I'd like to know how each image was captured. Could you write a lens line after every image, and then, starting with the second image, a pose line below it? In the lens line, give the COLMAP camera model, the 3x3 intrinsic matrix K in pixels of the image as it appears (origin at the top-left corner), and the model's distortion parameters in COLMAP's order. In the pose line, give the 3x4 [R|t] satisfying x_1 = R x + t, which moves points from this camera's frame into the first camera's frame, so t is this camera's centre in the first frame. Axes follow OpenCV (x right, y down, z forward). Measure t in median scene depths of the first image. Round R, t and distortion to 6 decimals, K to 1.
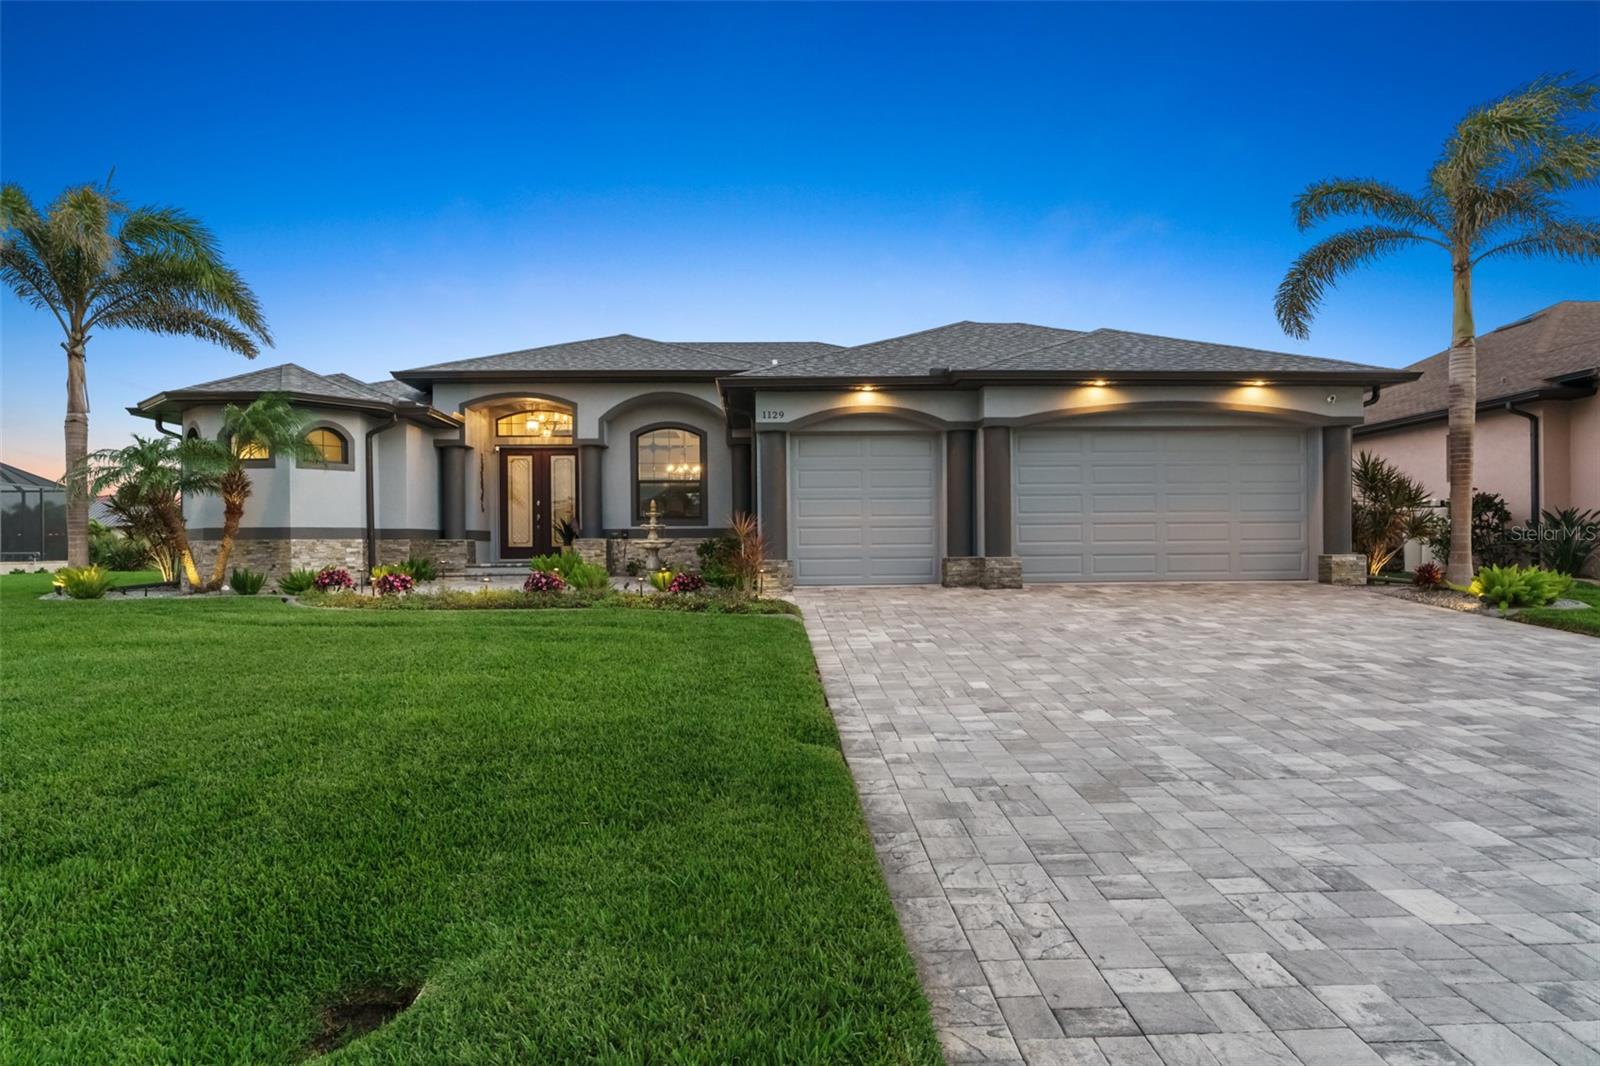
lens RADIAL K [[939.6, 0, 800.0], [0, 939.6, 533.0], [0, 0, 1]] dist [0.001507, 0.000305]
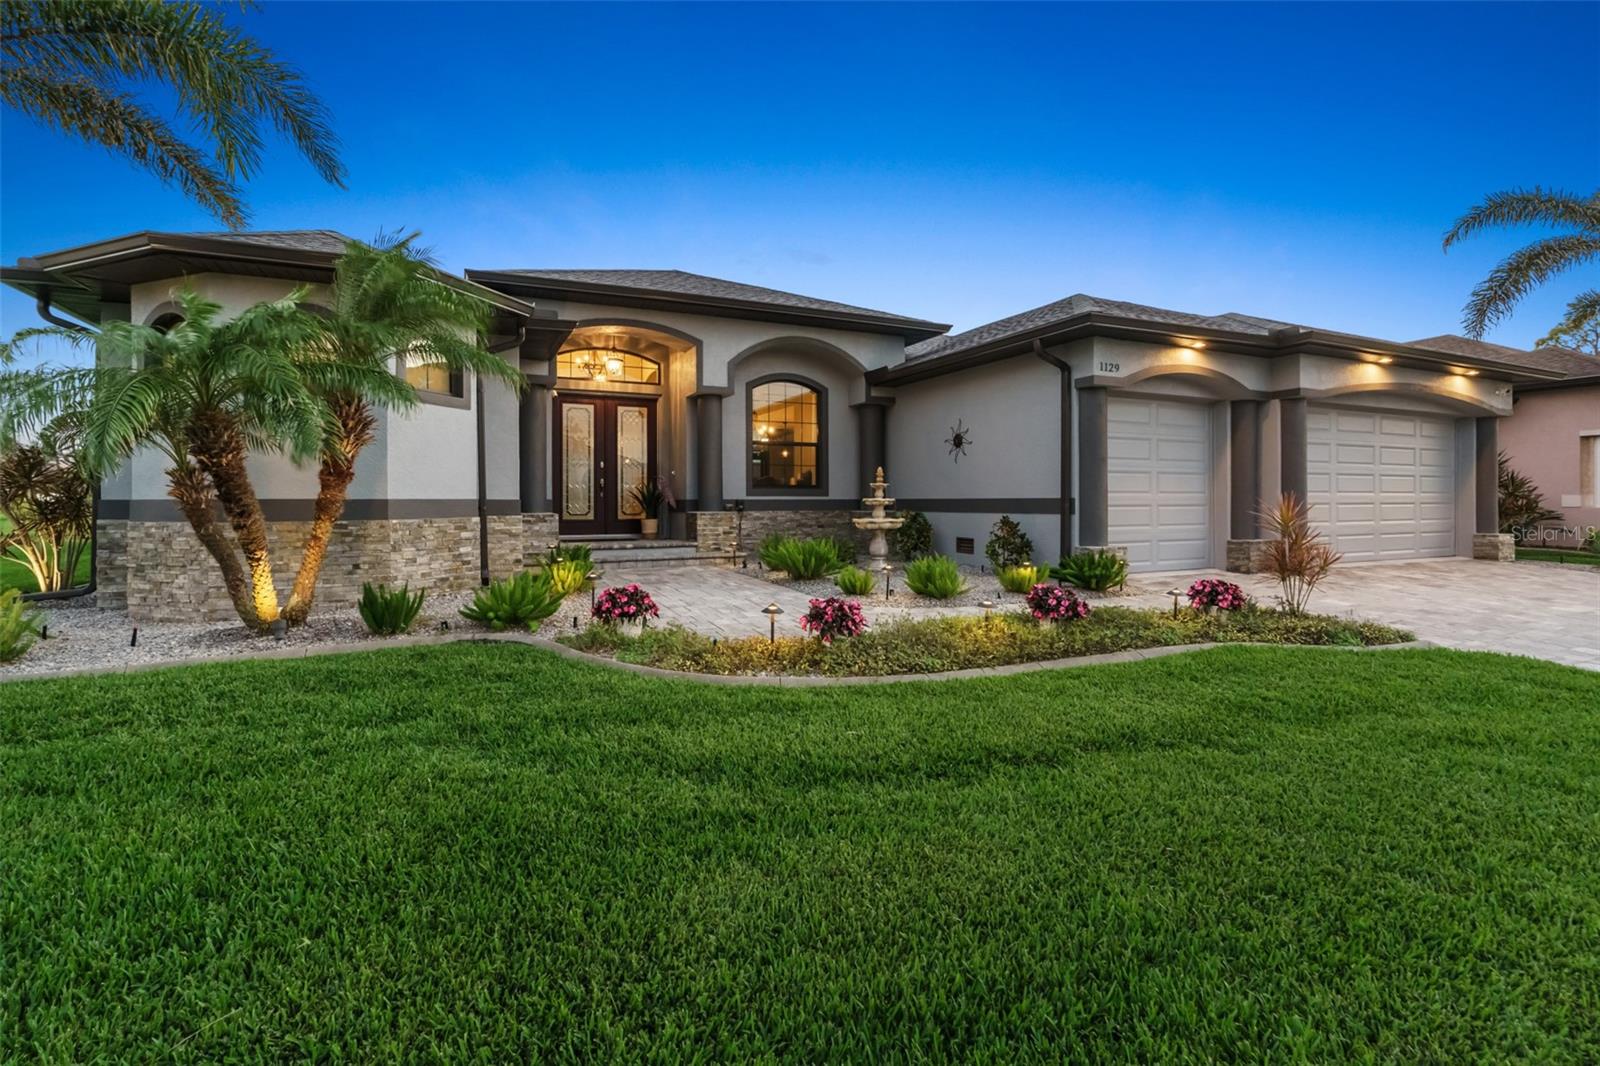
lens RADIAL K [[739.4, 0, 807.1], [0, 739.4, 494.6], [0, 0, 1]] dist [-0.001960, 0.000607]
pose [[0.928170, 0.011354, 0.371983, -0.422782], [-0.012746, 0.999918, 0.001284, -0.011665], [-0.371938, -0.005933, 0.928239, 0.427144]]
